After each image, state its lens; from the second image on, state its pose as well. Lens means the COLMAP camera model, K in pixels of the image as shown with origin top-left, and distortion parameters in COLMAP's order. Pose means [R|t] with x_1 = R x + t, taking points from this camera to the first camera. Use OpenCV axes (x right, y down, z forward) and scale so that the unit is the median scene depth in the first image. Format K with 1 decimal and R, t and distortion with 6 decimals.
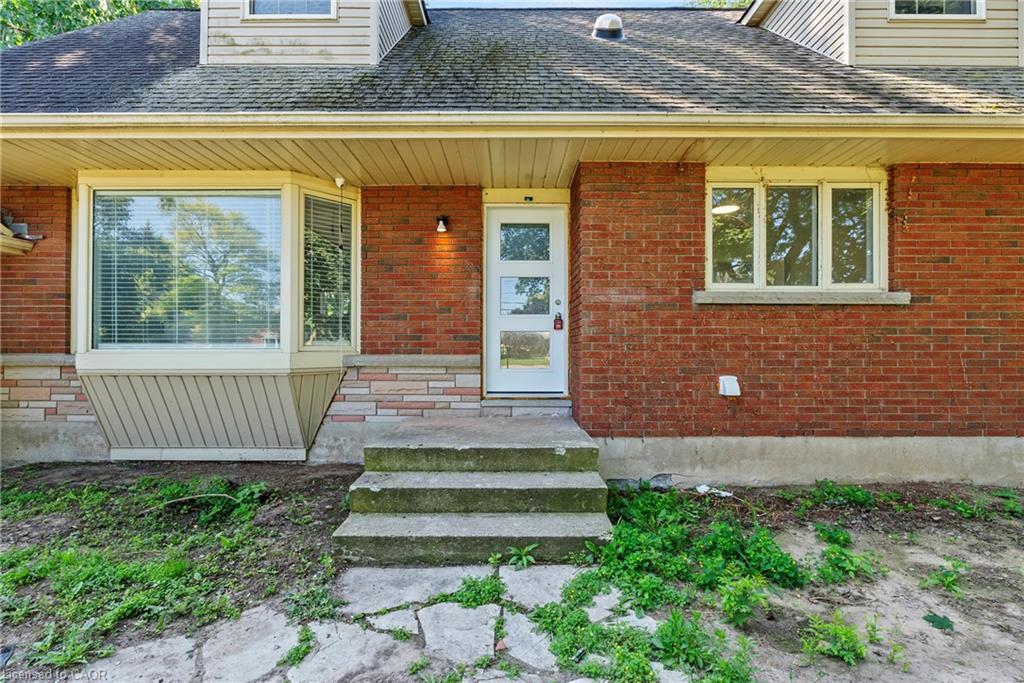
lens RADIAL K [[456.1, 0, 513.3], [0, 456.1, 342.8], [0, 0, 1]] dist [-0.009388, 0.000852]
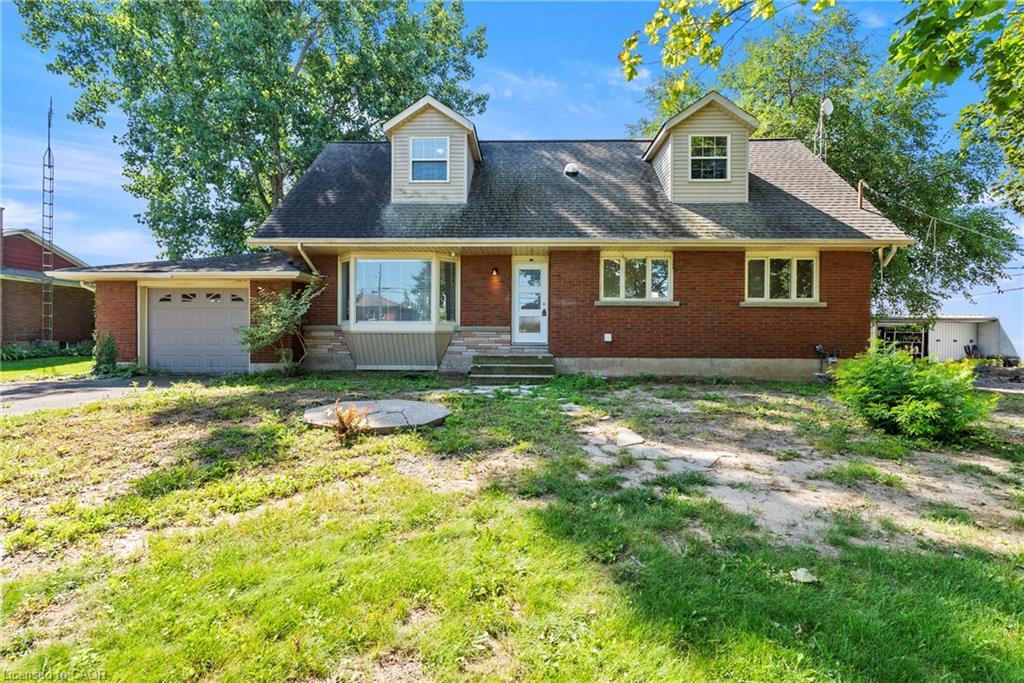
lens RADIAL K [[456.1, 0, 512.0], [0, 456.1, 338.8], [0, 0, 1]] dist [-0.009388, 0.000852]
pose [[0.999298, 0.004555, -0.037188, 0.023578], [-0.003949, 0.999858, 0.016358, 0.052060], [0.037258, -0.016200, 0.999174, -1.371480]]
